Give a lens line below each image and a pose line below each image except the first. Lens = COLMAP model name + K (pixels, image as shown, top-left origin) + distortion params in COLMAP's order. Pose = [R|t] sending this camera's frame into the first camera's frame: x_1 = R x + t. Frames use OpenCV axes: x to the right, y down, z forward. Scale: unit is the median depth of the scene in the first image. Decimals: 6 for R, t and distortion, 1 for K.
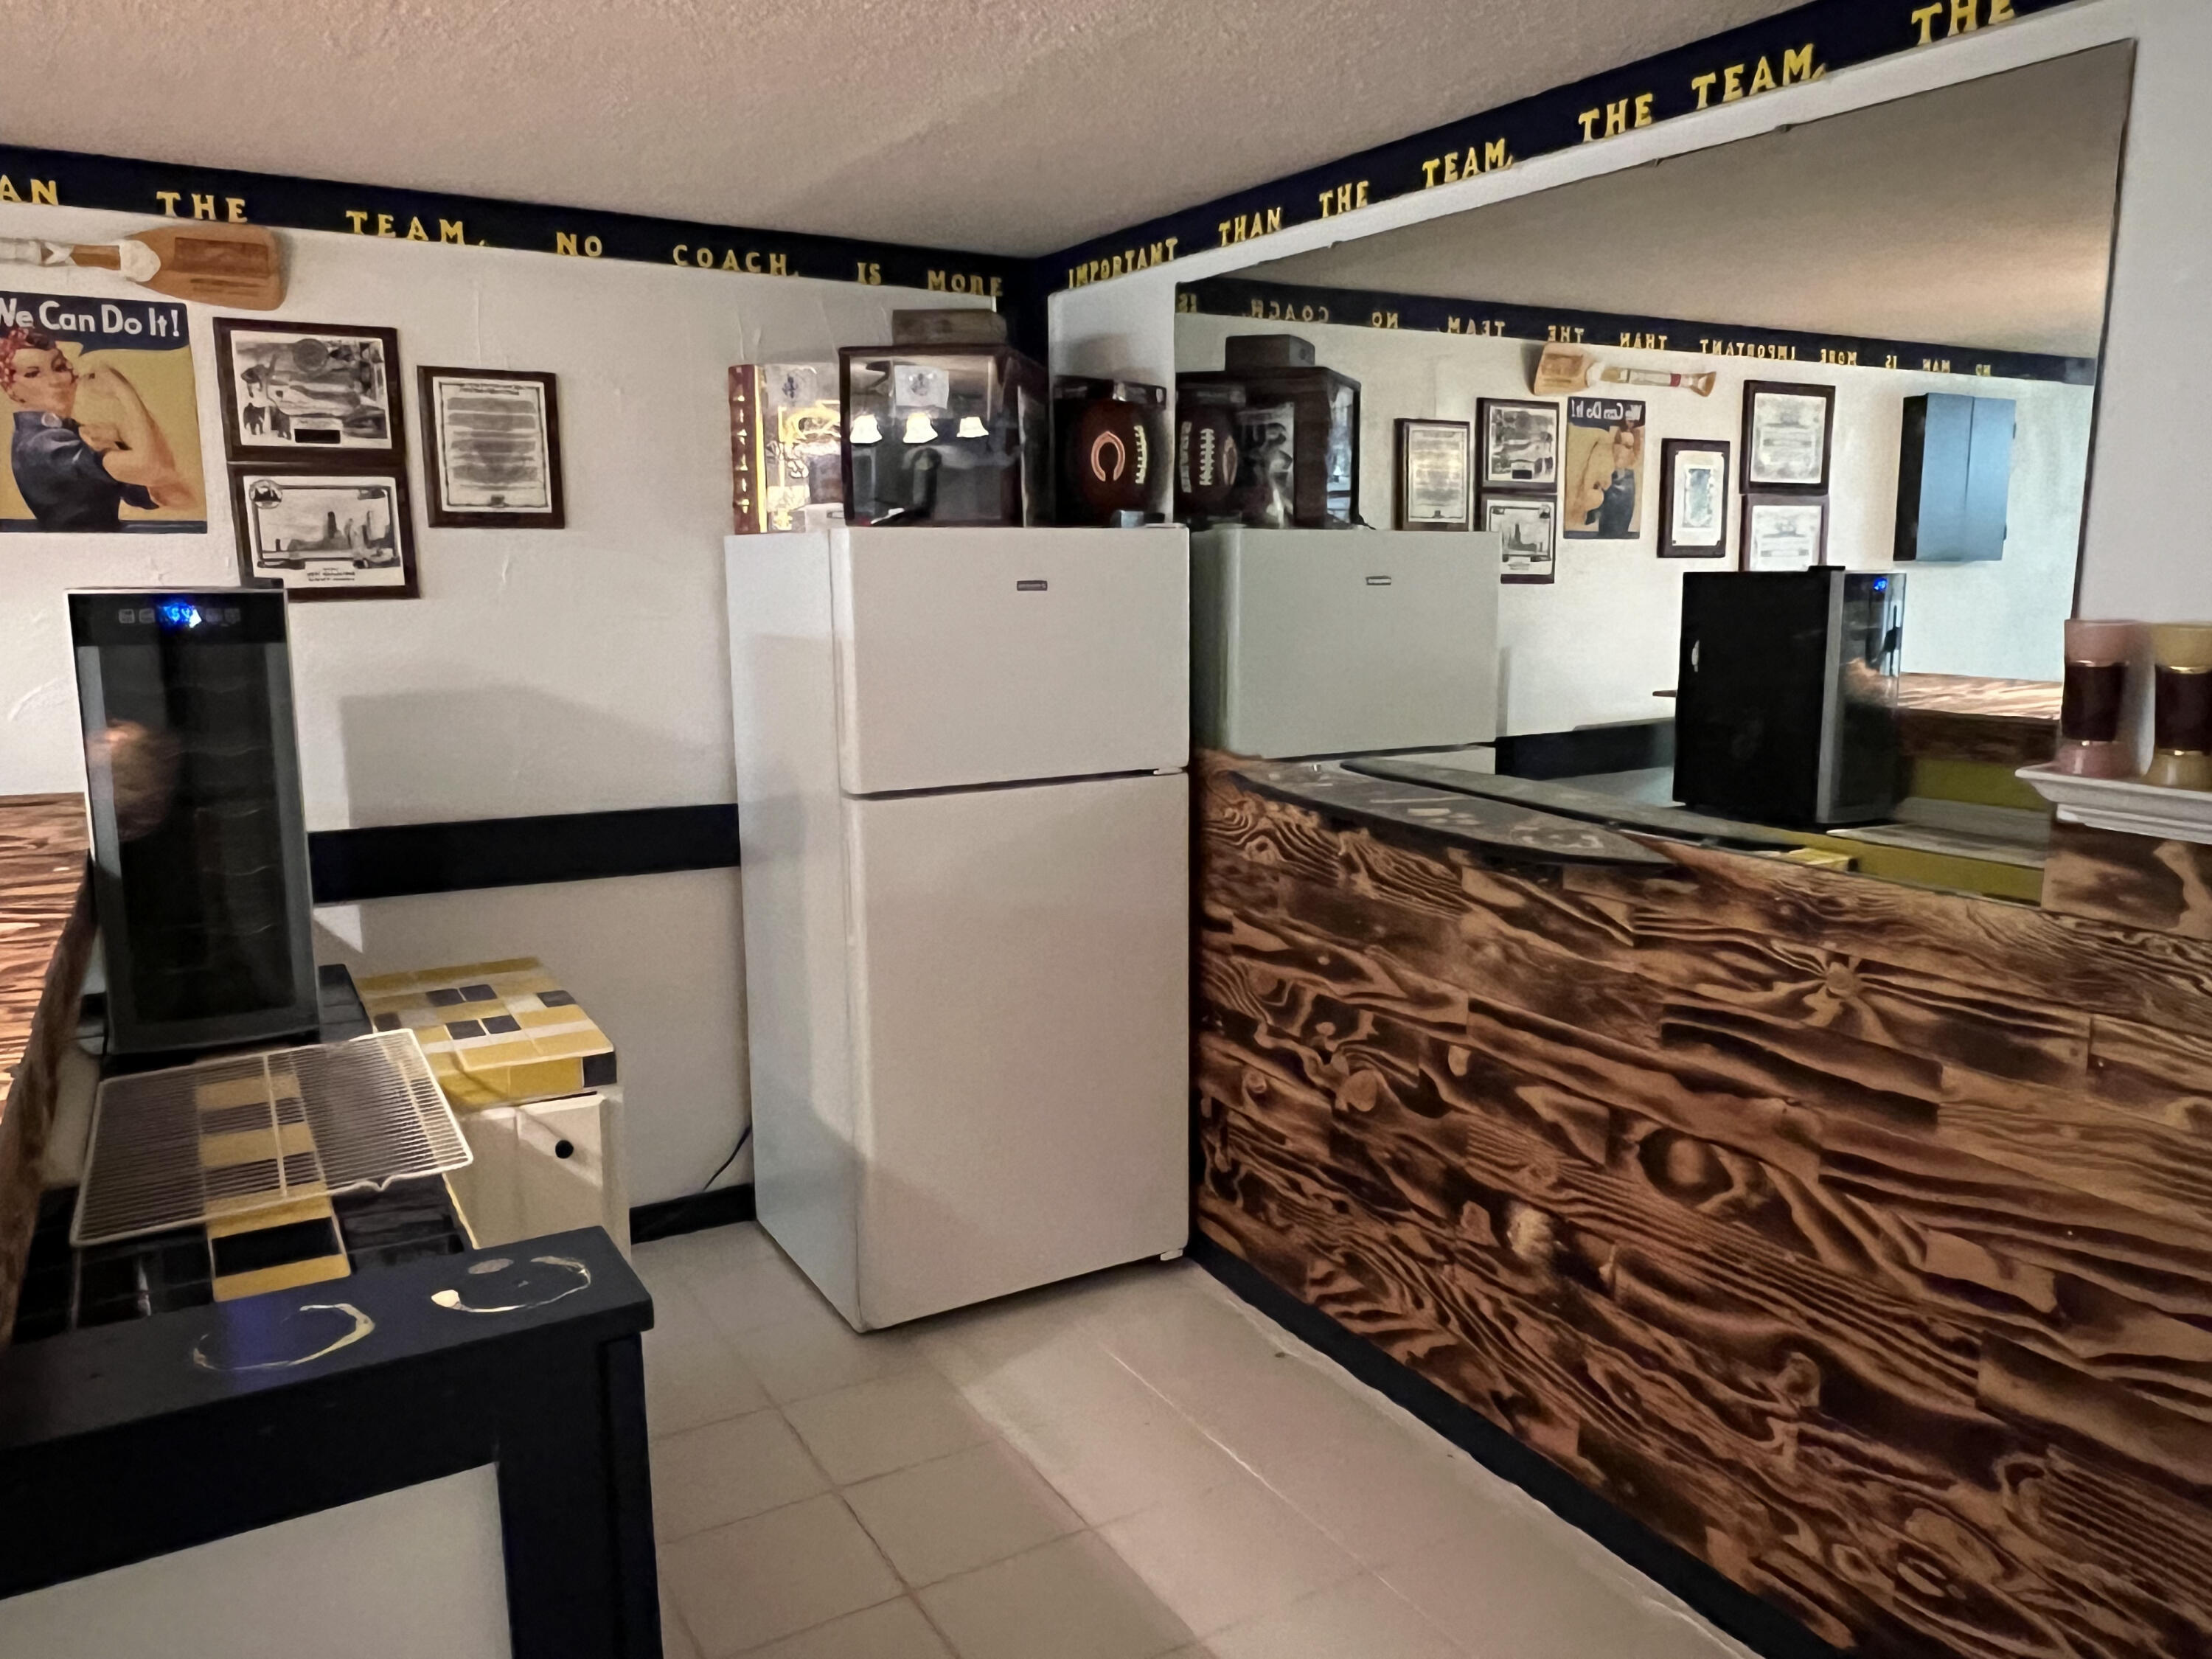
lens RADIAL K [[1586.7, 0, 1109.0], [0, 1586.7, 822.7], [0, 0, 1]] dist [-0.005894, 0.002701]
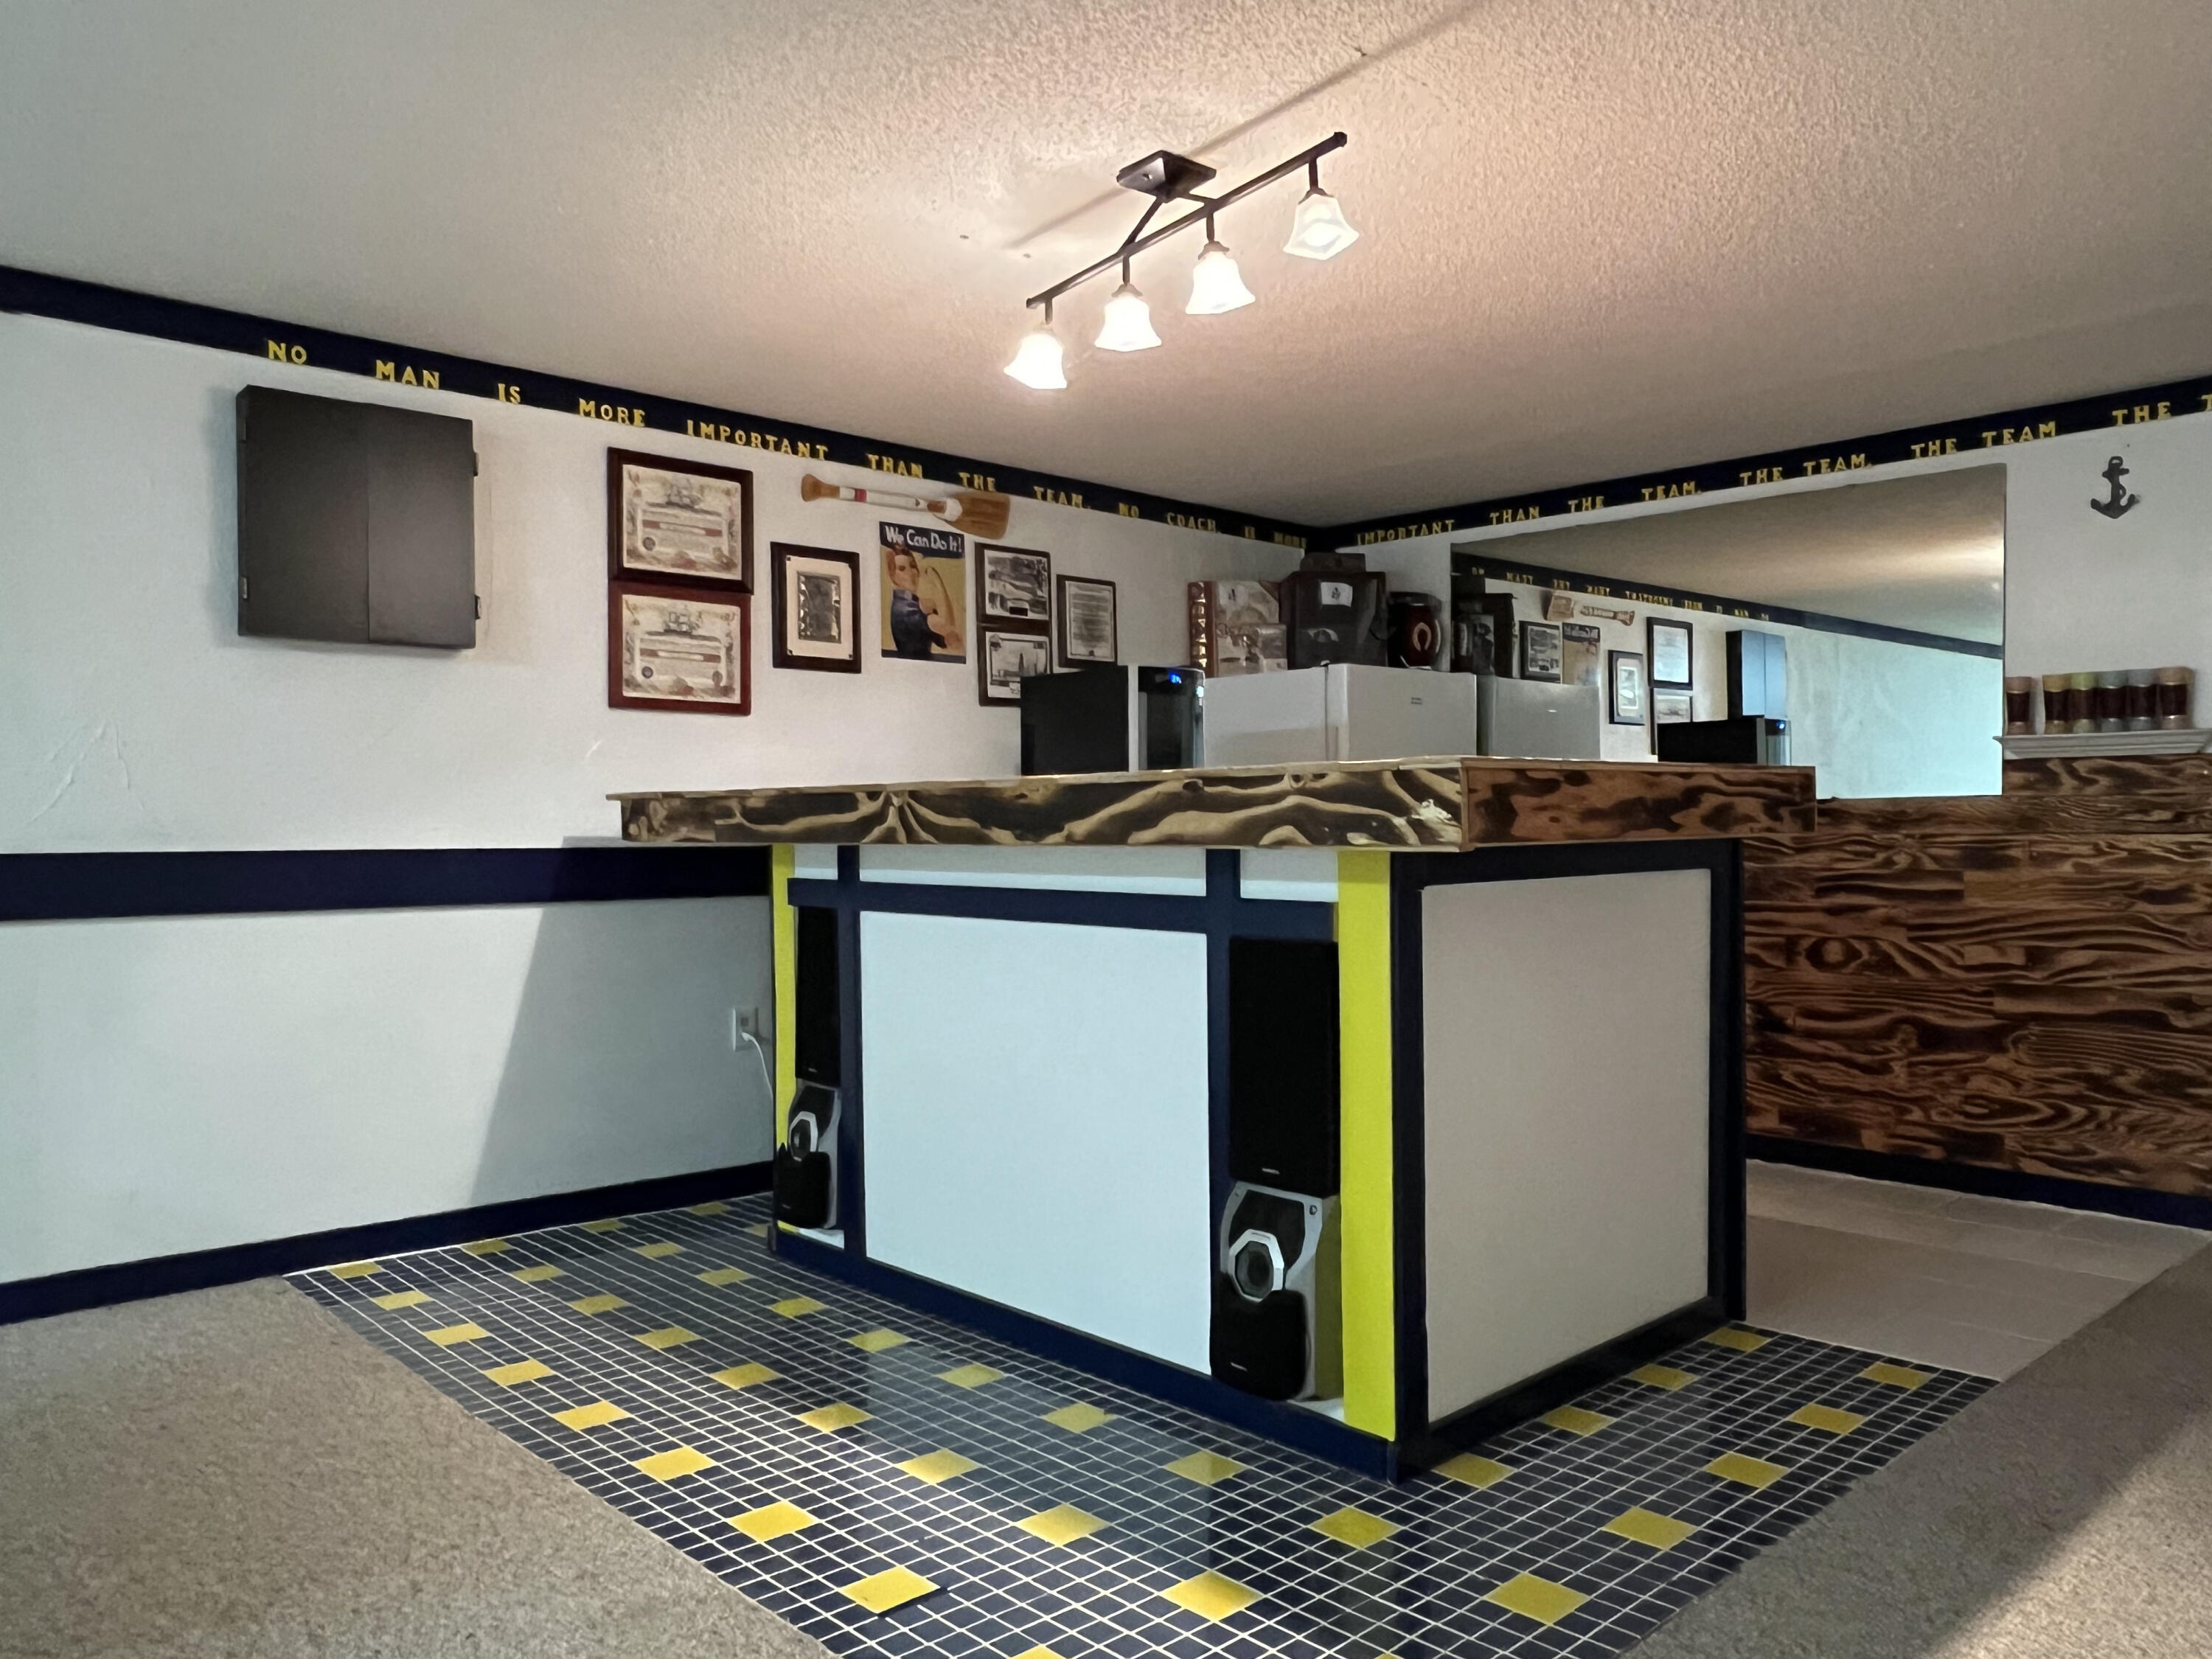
lens RADIAL K [[1586.7, 0, 1103.1], [0, 1586.7, 833.5], [0, 0, 1]] dist [-0.005894, 0.002701]
pose [[0.976300, -0.005177, 0.216357, -0.819673], [0.039325, 0.987315, -0.153829, 0.273685], [-0.212817, 0.158691, 0.964119, -0.666994]]
